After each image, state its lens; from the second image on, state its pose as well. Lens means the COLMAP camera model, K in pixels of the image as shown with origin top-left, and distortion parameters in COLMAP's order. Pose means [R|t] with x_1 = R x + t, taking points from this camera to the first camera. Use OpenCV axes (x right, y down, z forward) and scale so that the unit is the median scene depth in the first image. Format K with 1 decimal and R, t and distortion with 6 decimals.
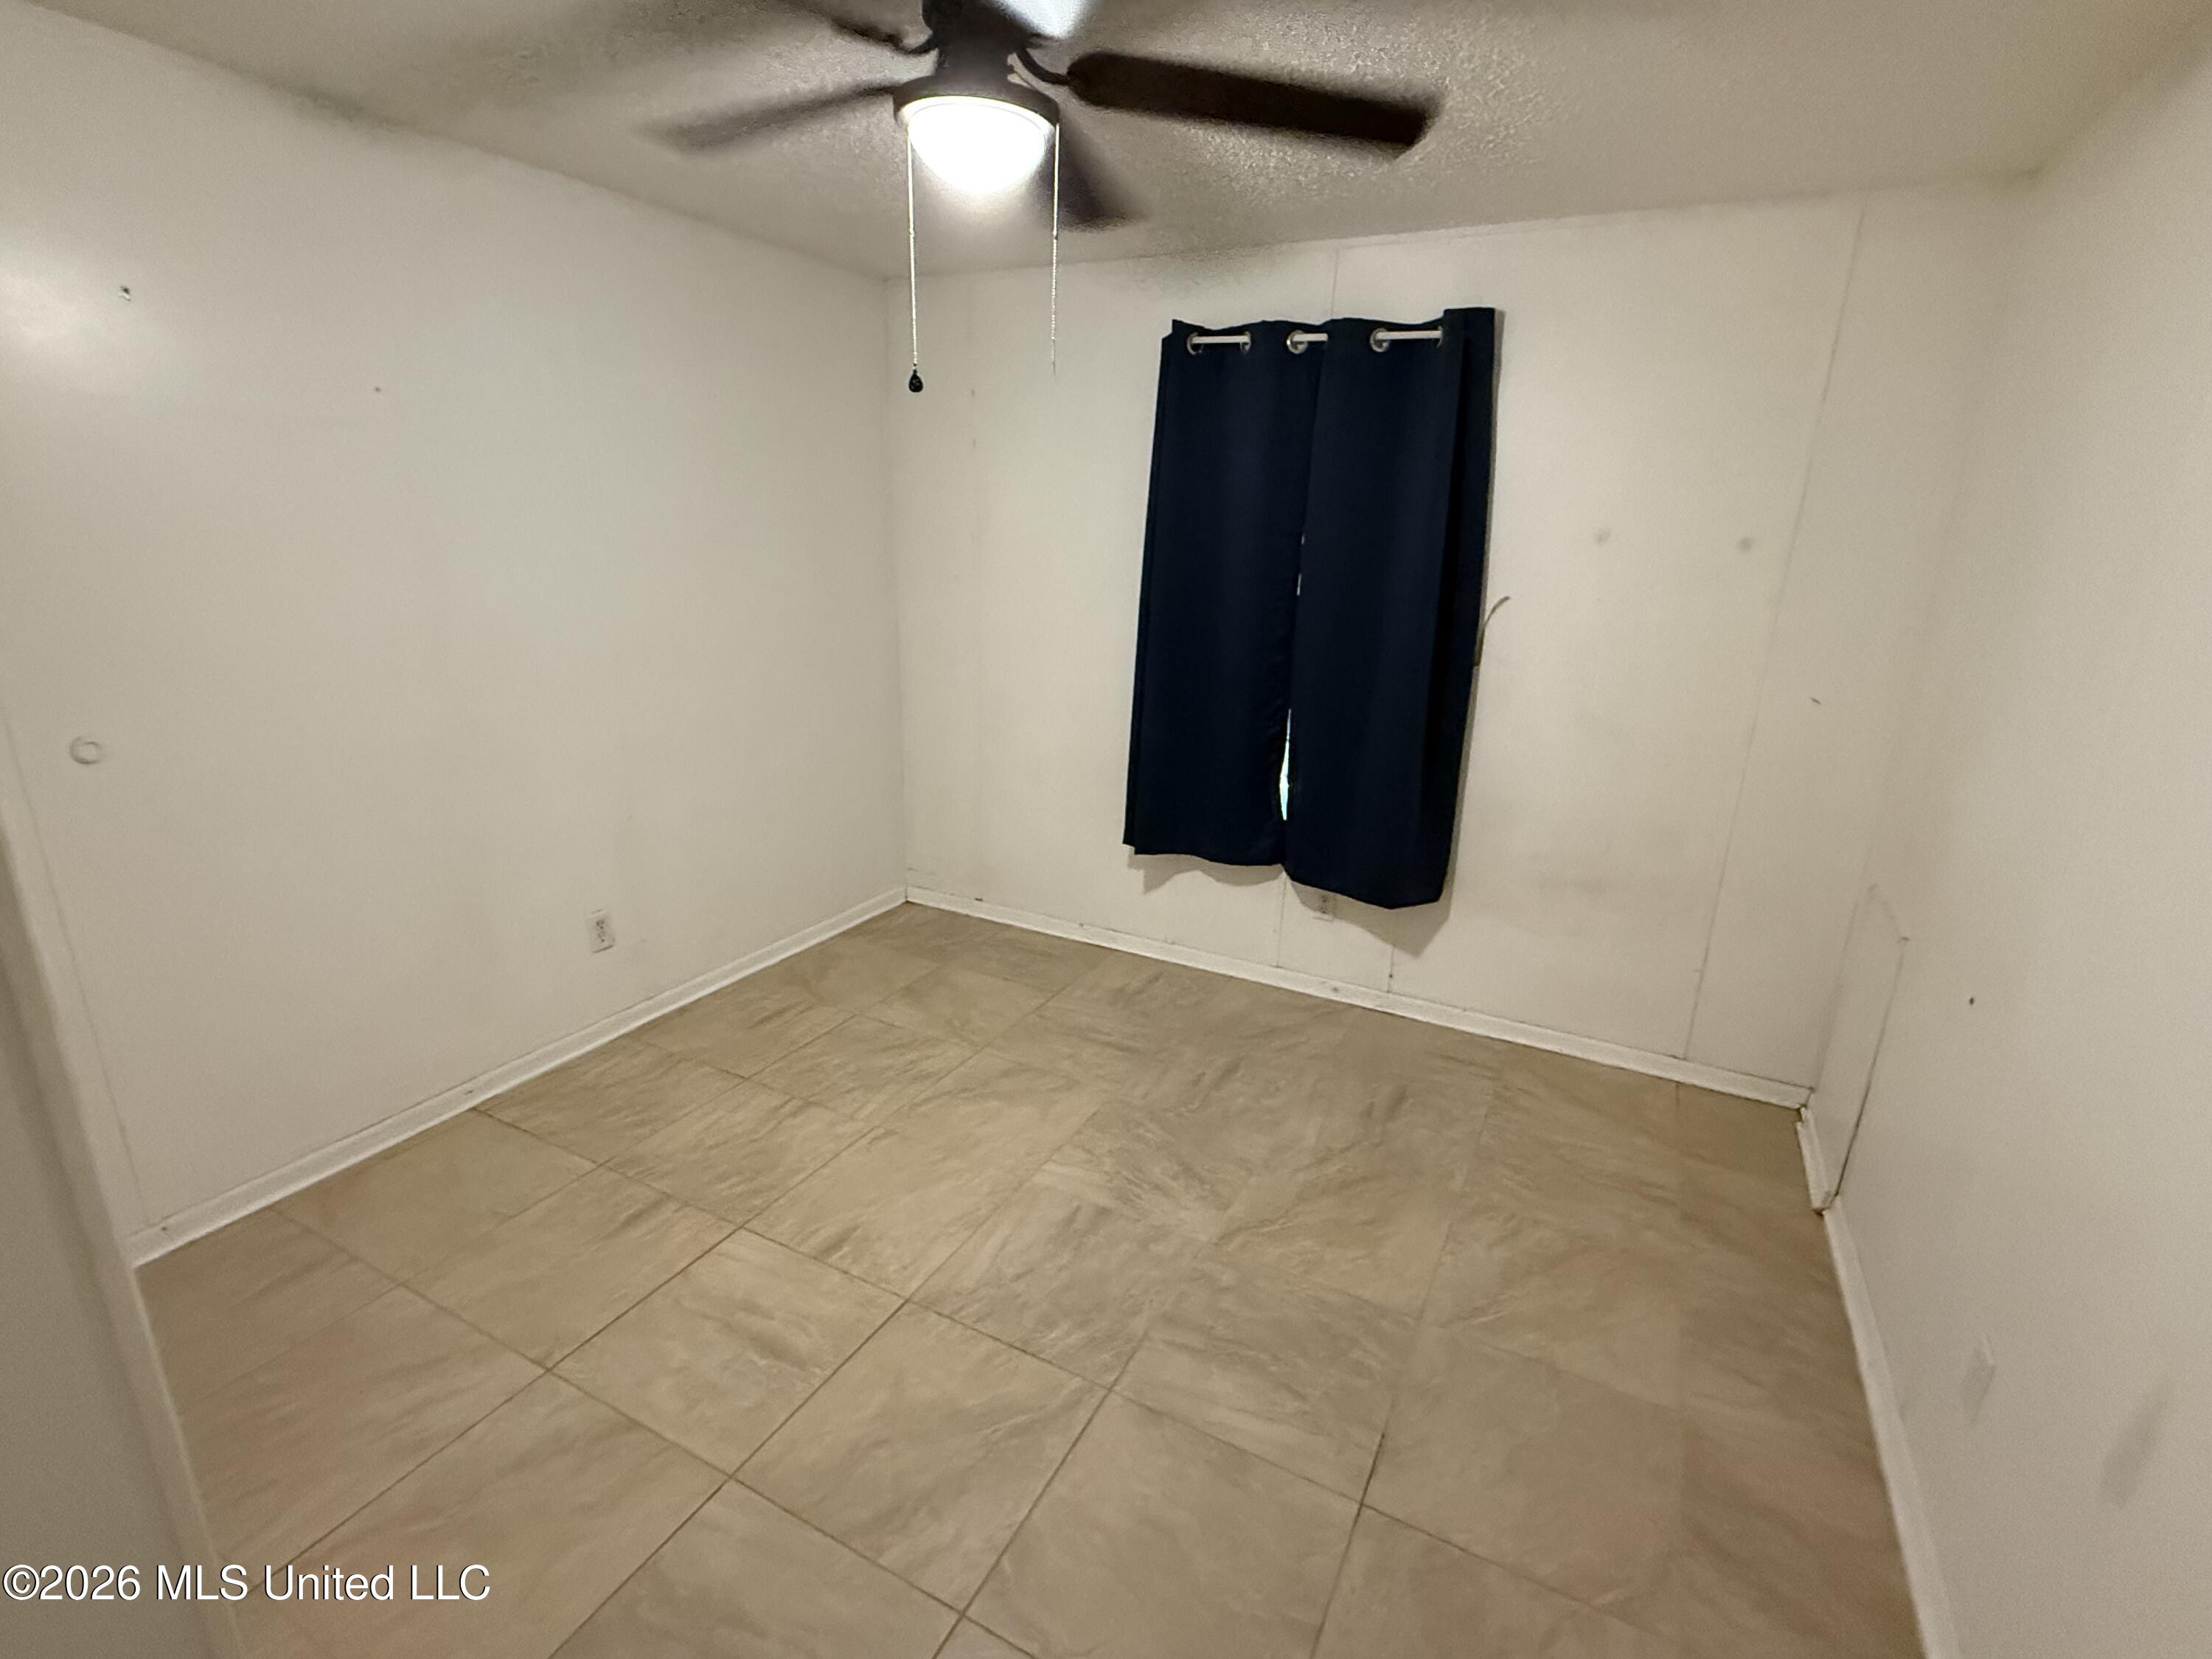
lens RADIAL K [[1036.4, 0, 1117.5], [0, 1036.4, 838.0], [0, 0, 1]] dist [-0.002101, 0.000917]
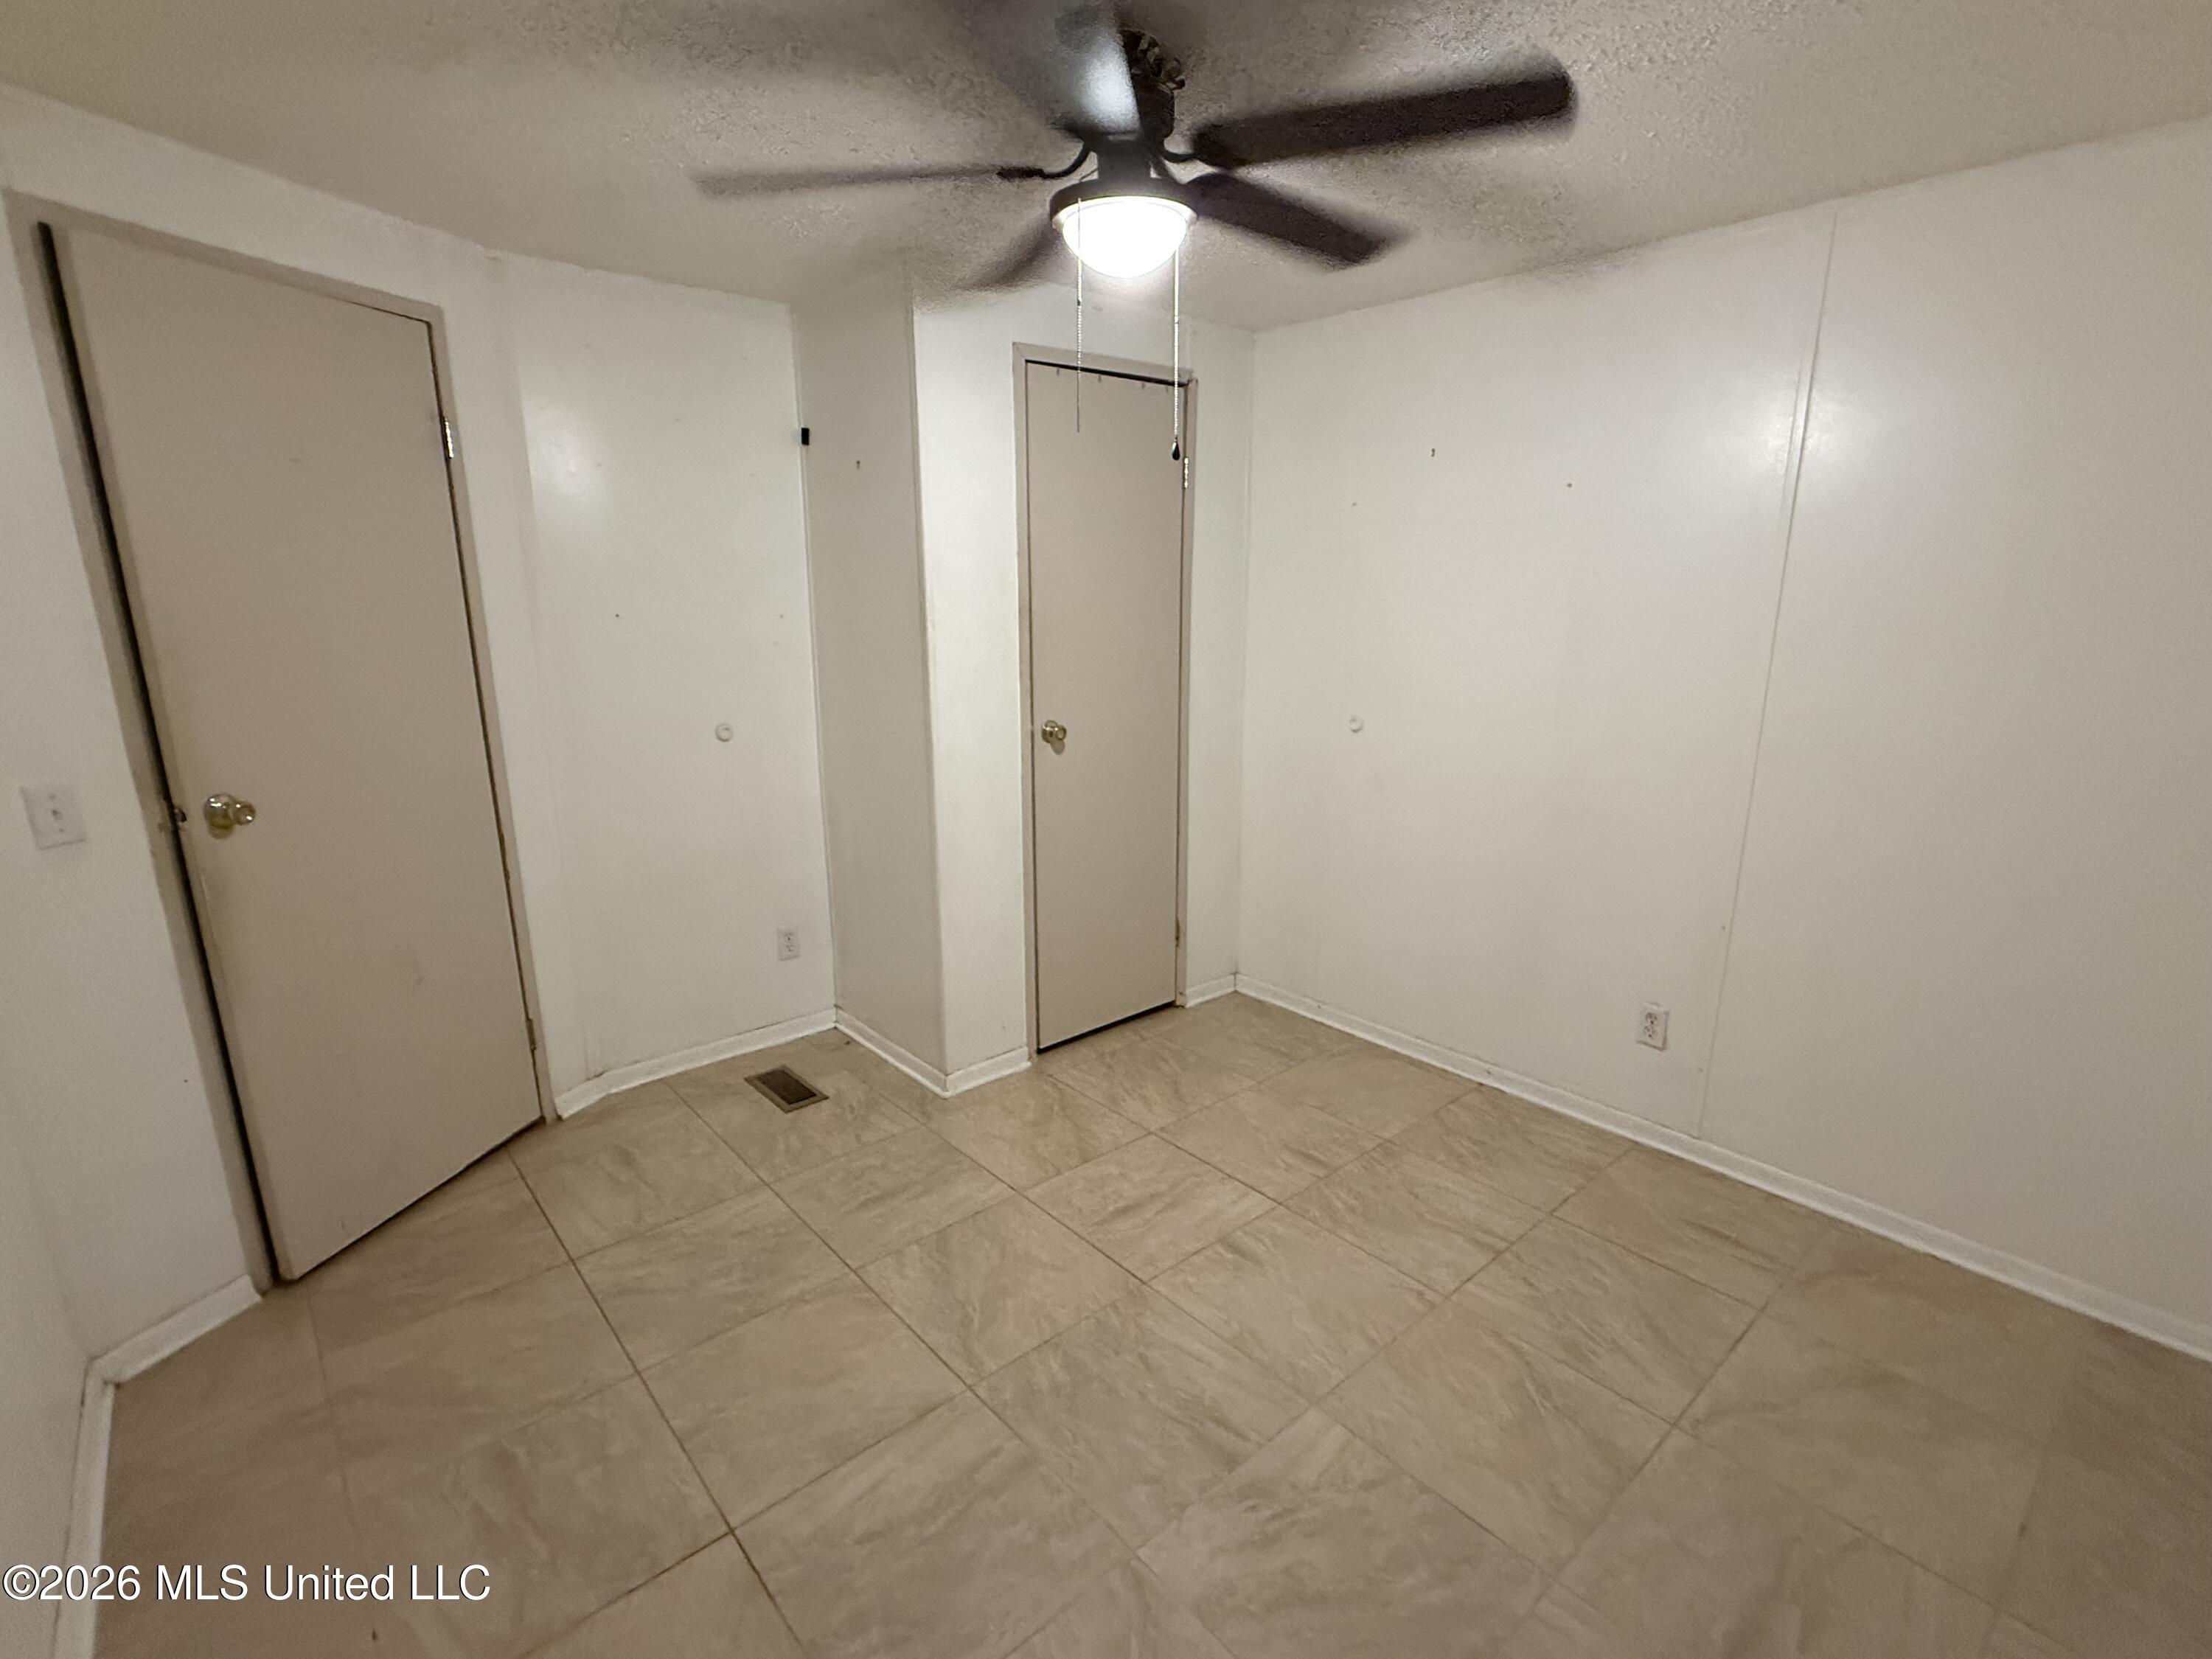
lens RADIAL K [[1036.4, 0, 1122.8], [0, 1036.4, 827.6], [0, 0, 1]] dist [-0.002101, 0.000917]
pose [[-0.357492, 0.187098, -0.914983, 0.690549], [-0.284228, 0.911456, 0.297427, -0.302349], [0.889614, 0.366391, -0.272660, 1.050924]]
